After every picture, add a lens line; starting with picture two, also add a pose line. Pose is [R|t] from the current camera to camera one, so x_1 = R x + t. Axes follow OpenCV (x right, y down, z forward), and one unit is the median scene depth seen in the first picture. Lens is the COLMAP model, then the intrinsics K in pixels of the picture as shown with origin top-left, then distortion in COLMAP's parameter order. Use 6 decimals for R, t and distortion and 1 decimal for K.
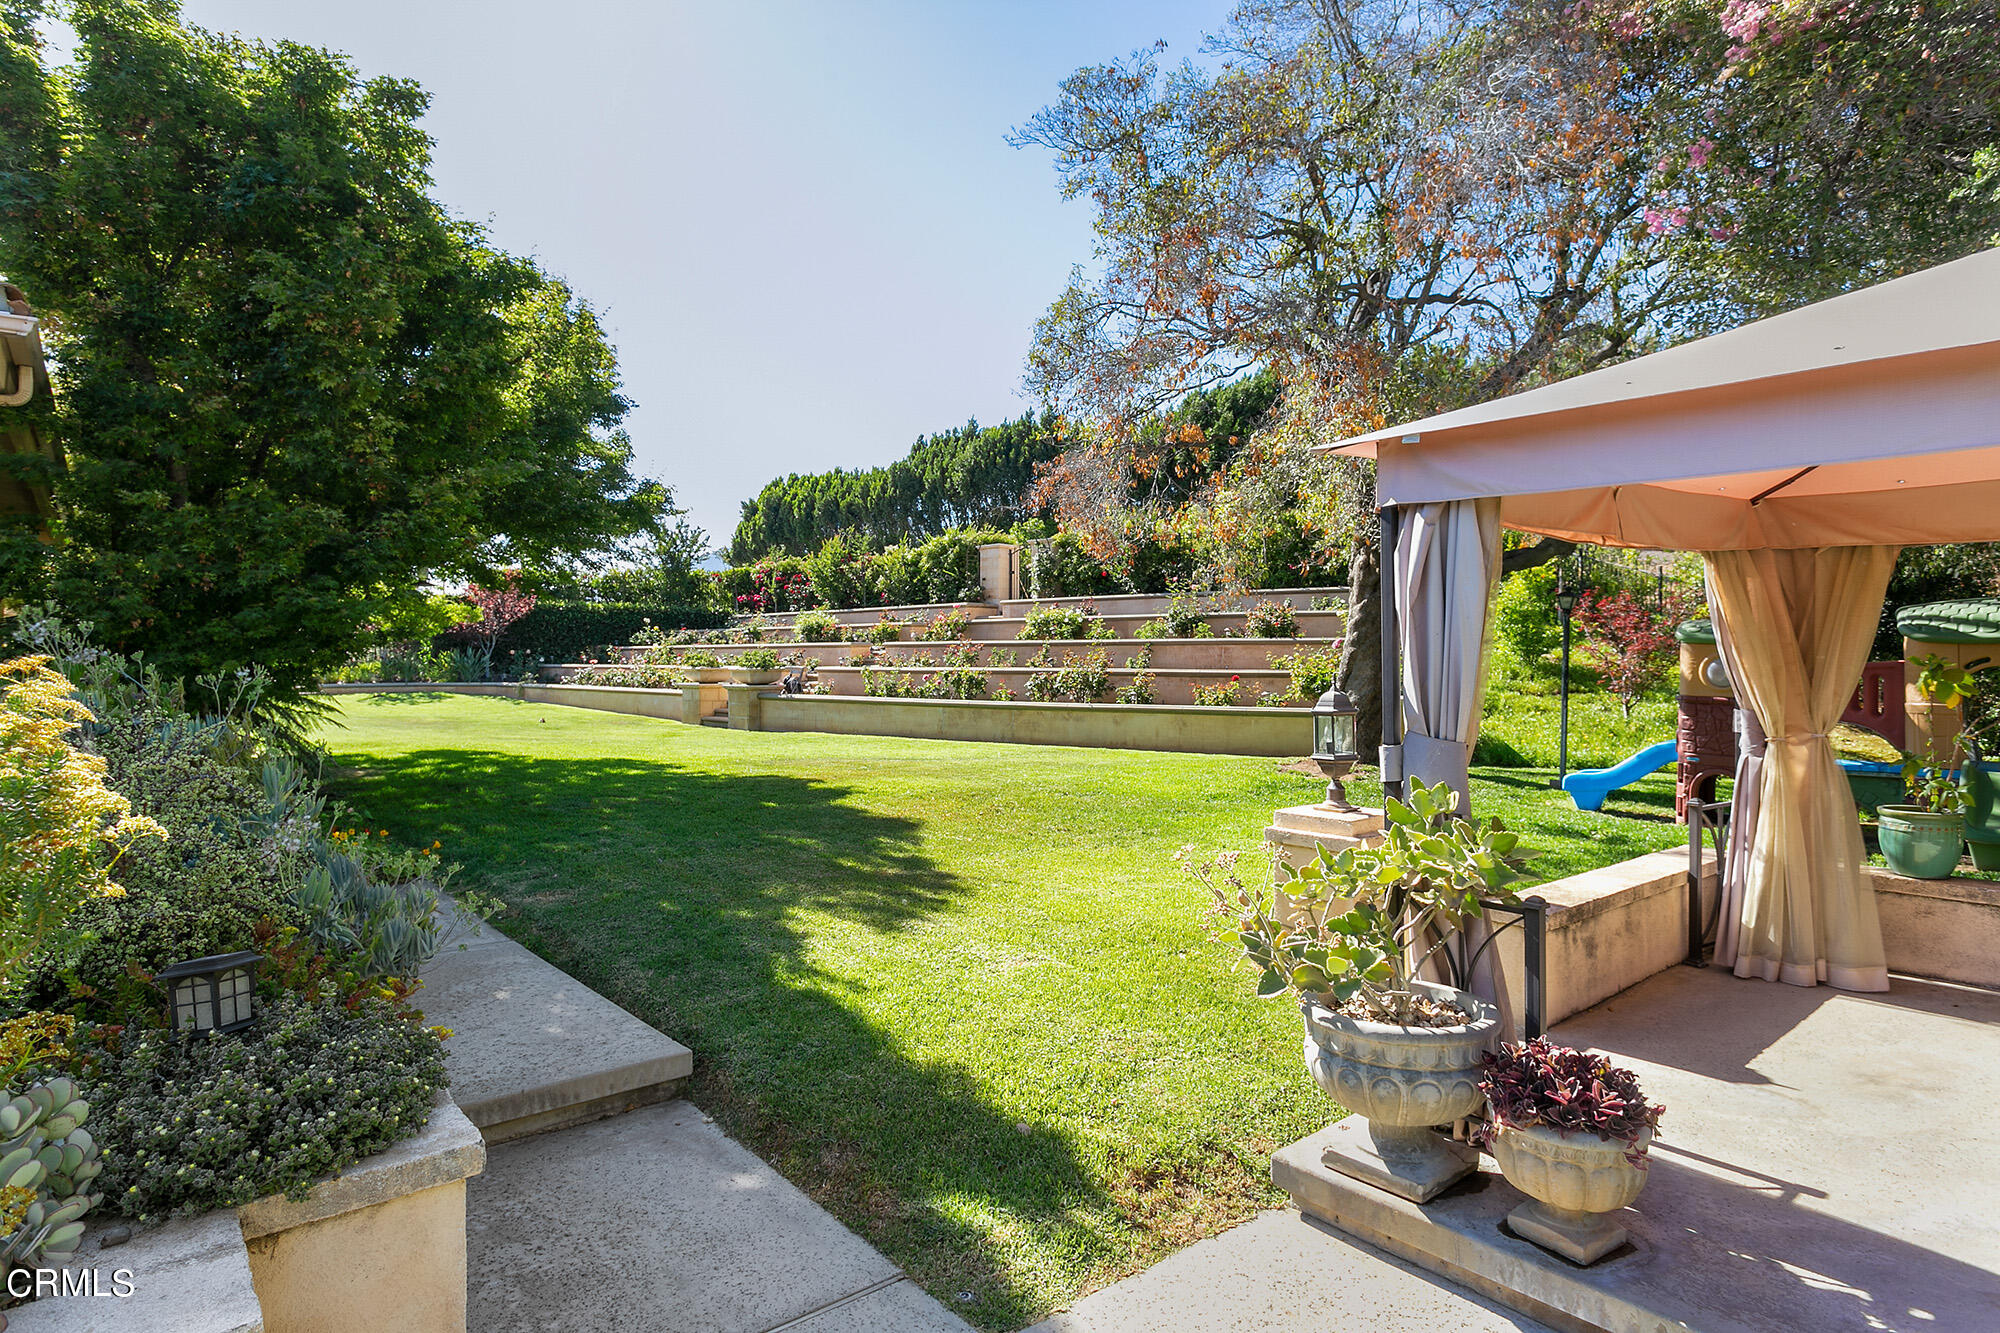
lens RADIAL K [[1131.3, 0, 999.0], [0, 1131.3, 665.4], [0, 0, 1]] dist [0.004790, 0.000576]
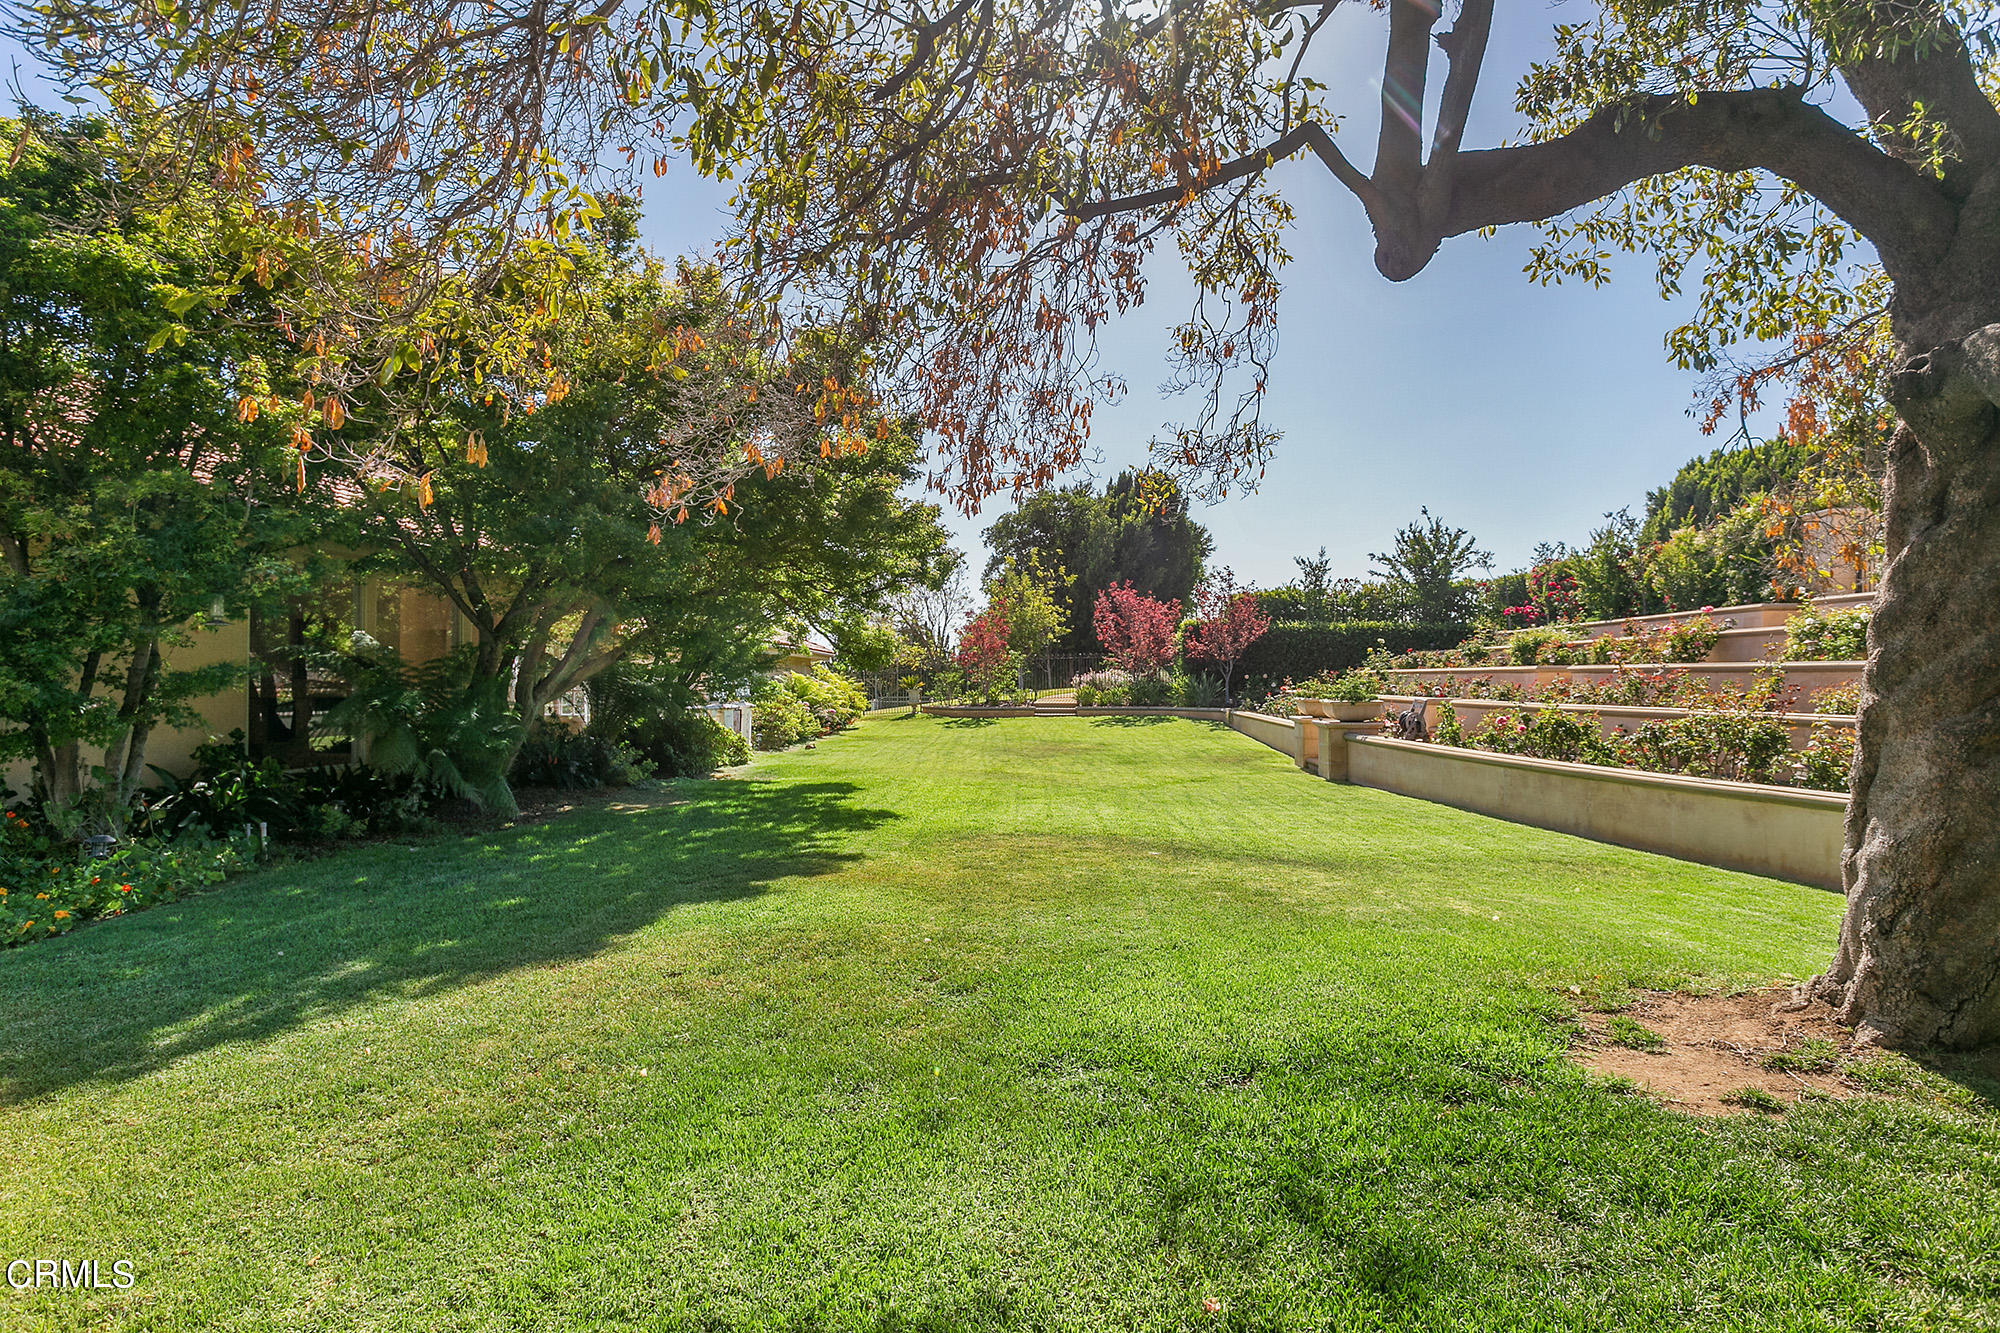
lens RADIAL K [[1131.3, 0, 999.9], [0, 1131.3, 667.7], [0, 0, 1]] dist [0.004790, 0.000576]
pose [[0.683036, -0.006070, -0.730359, 0.137736], [-0.005319, 0.999898, -0.013284, -0.006431], [0.730365, 0.012958, 0.682934, 0.205398]]
